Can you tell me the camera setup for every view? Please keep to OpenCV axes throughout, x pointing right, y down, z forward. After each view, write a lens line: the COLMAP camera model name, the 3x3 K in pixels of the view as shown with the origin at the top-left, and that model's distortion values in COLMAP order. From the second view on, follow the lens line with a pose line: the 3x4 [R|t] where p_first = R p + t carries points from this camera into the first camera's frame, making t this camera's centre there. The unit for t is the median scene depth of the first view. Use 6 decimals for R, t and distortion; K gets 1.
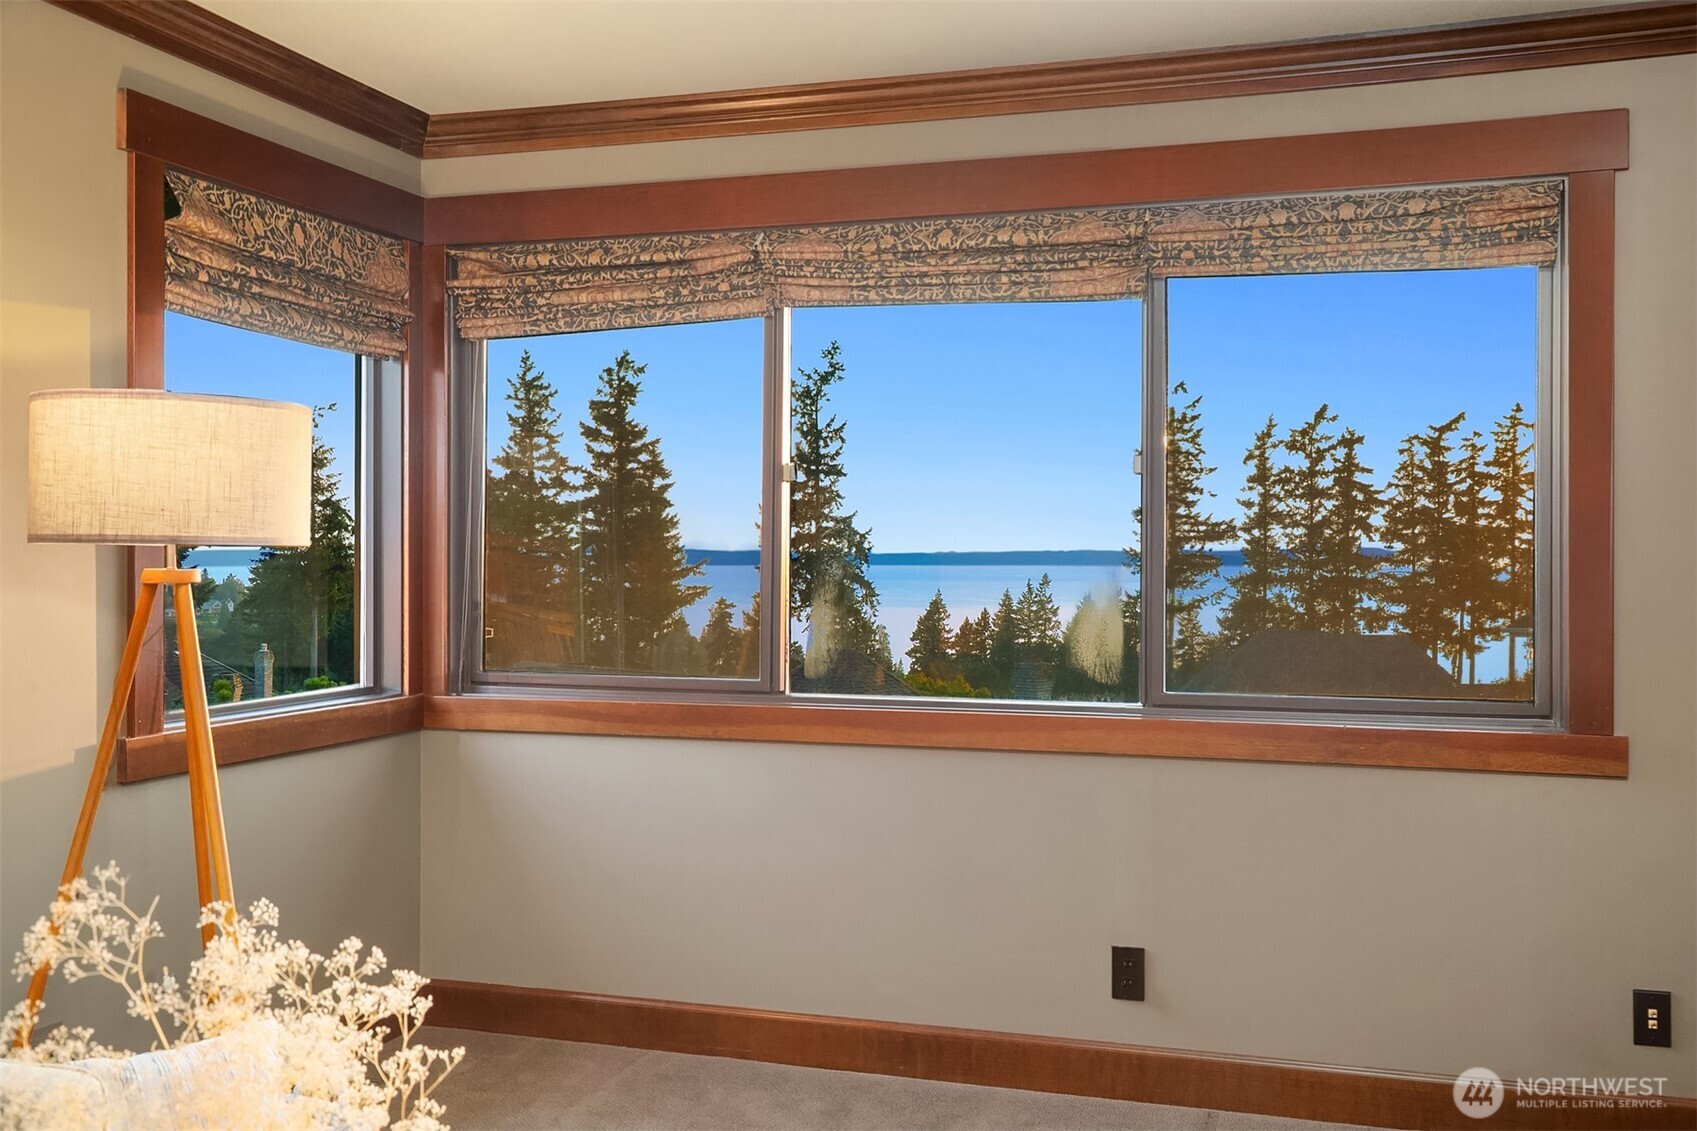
lens RADIAL K [[1626.5, 0, 851.8], [0, 1626.5, 537.9], [0, 0, 1]] dist [-0.014109, 0.010349]
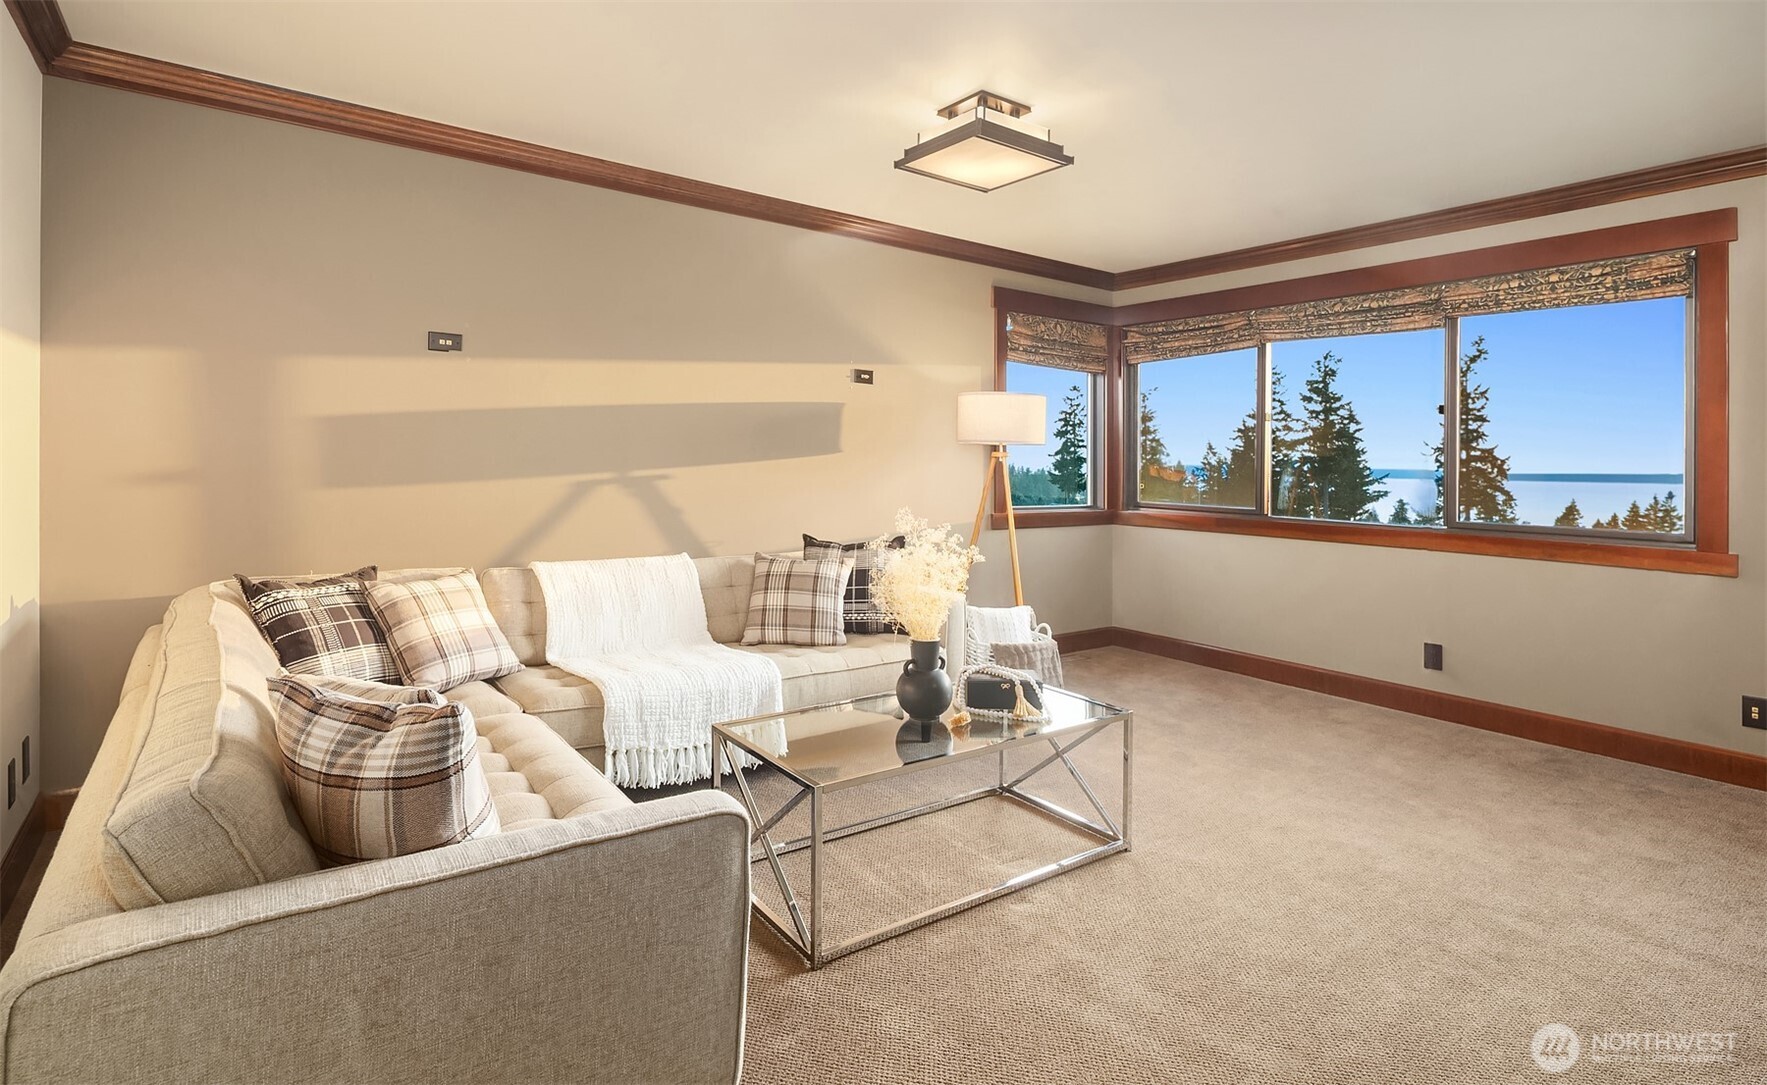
lens RADIAL K [[867.7, 0, 873.4], [0, 867.7, 437.7], [0, 0, 1]] dist [0.002089, -0.000203]
pose [[0.810184, -0.002715, -0.586169, 0.212294], [-0.011591, 0.999720, -0.020651, 0.019671], [0.586061, 0.023526, 0.809925, -0.275231]]
